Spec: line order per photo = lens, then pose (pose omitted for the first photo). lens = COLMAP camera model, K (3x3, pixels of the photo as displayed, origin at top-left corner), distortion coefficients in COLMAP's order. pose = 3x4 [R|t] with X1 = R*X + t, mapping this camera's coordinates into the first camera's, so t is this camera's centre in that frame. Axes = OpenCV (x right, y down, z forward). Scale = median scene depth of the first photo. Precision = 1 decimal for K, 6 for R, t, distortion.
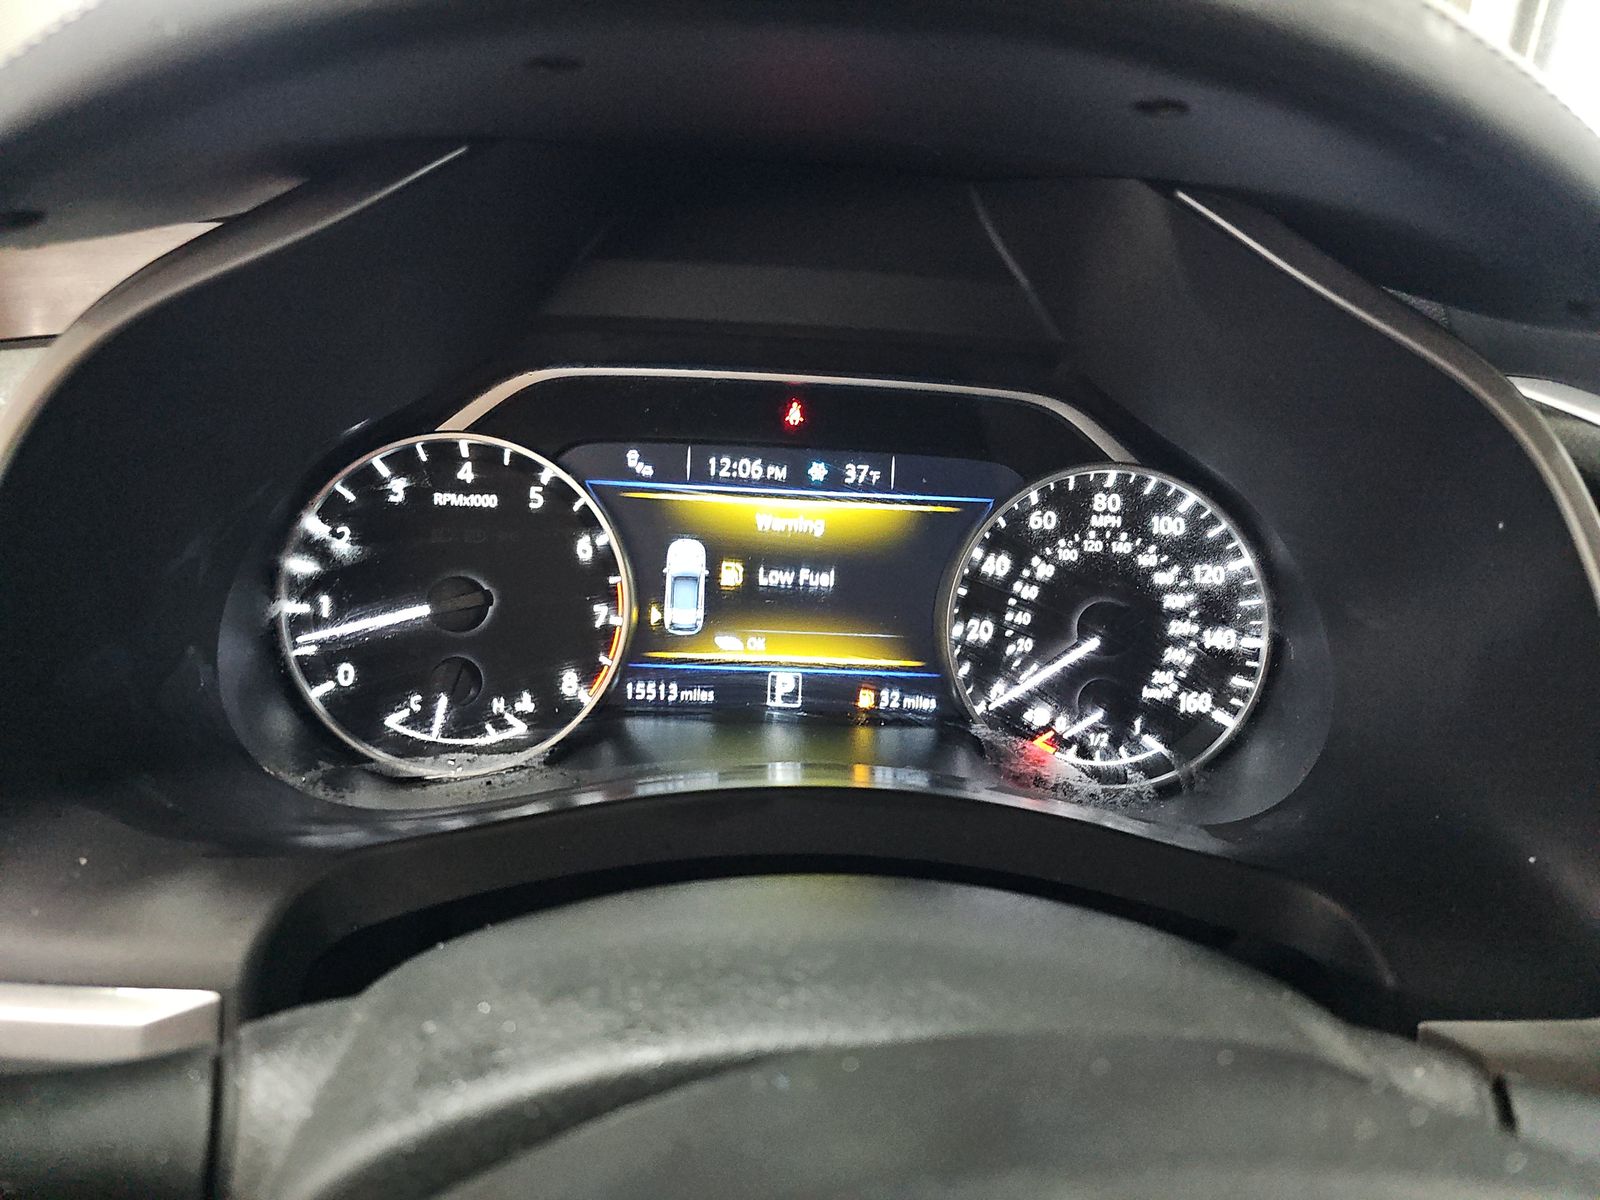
lens RADIAL K [[1072.0, 0, 800.0], [0, 1072.0, 600.0], [0, 0, 1]] dist [0.002102, -0.003092]
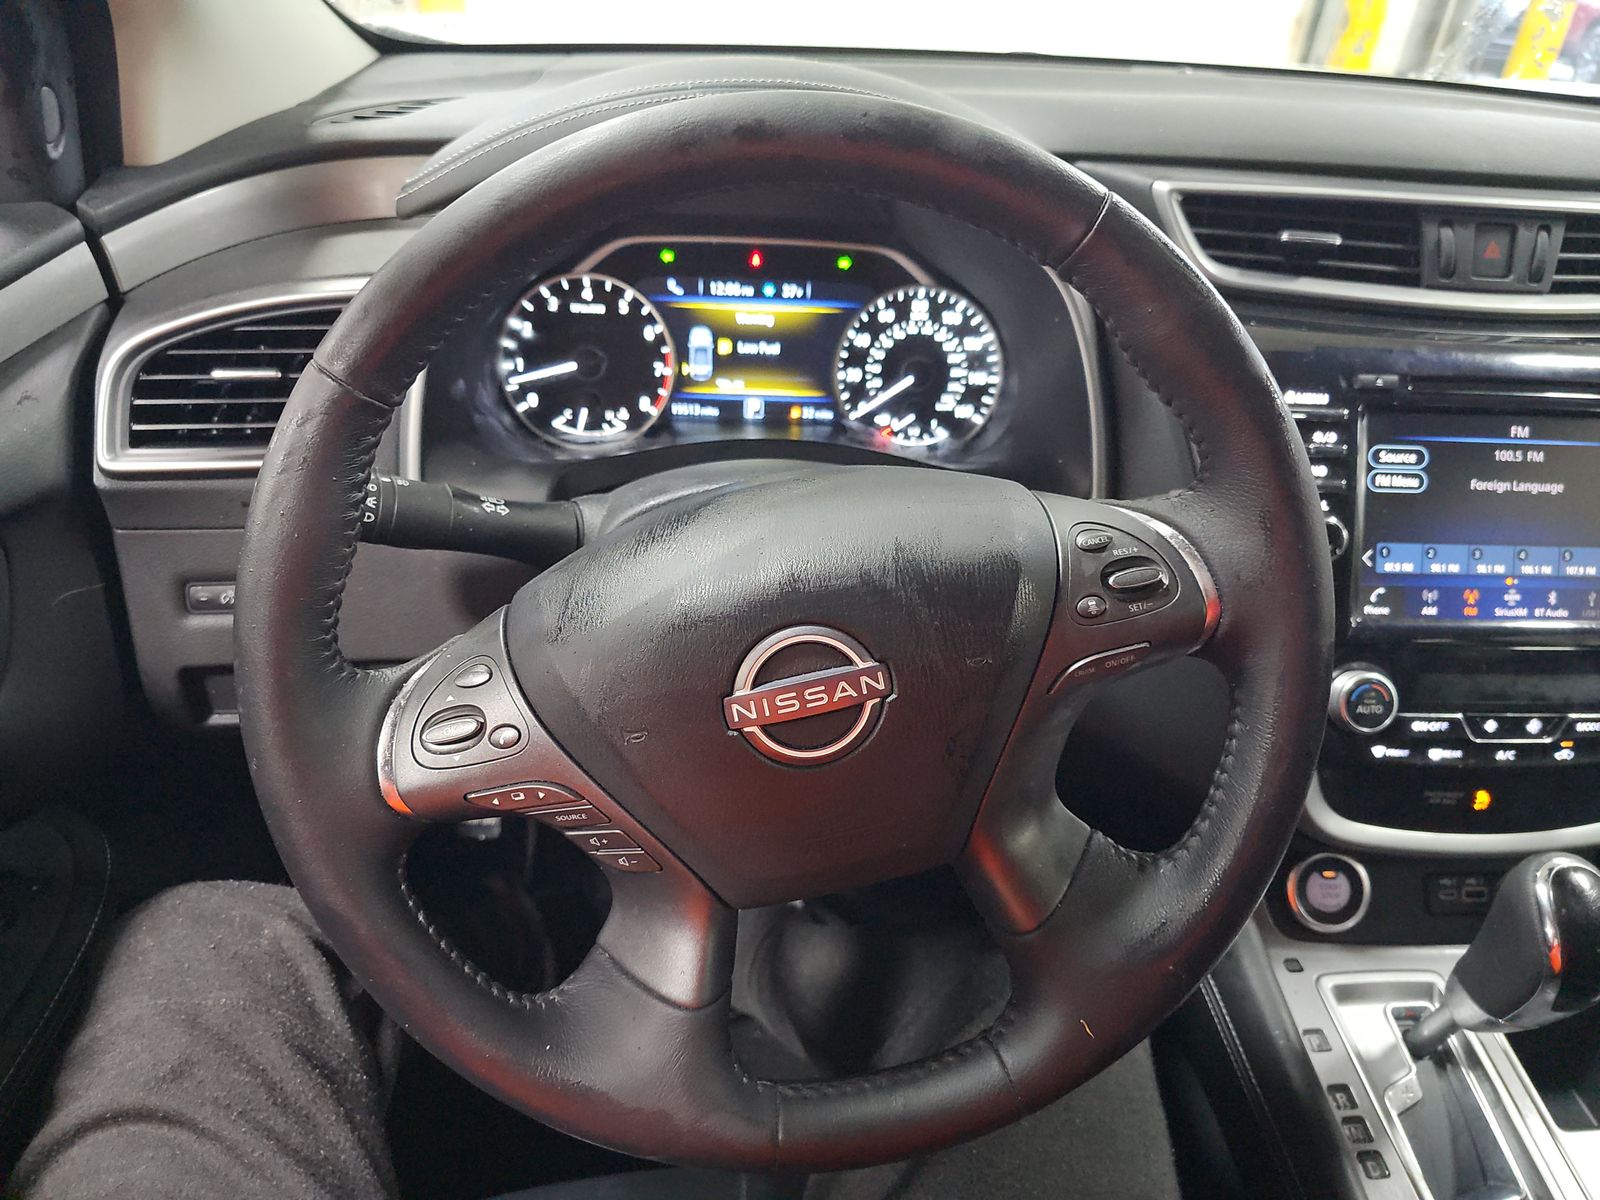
lens RADIAL K [[1072.0, 0, 800.0], [0, 1072.0, 600.0], [0, 0, 1]] dist [0.002102, -0.003092]
pose [[0.999949, -0.009724, -0.002765, 0.072306], [0.010083, 0.979058, 0.203331, 0.031606], [0.000730, -0.203349, 0.979106, -0.984955]]
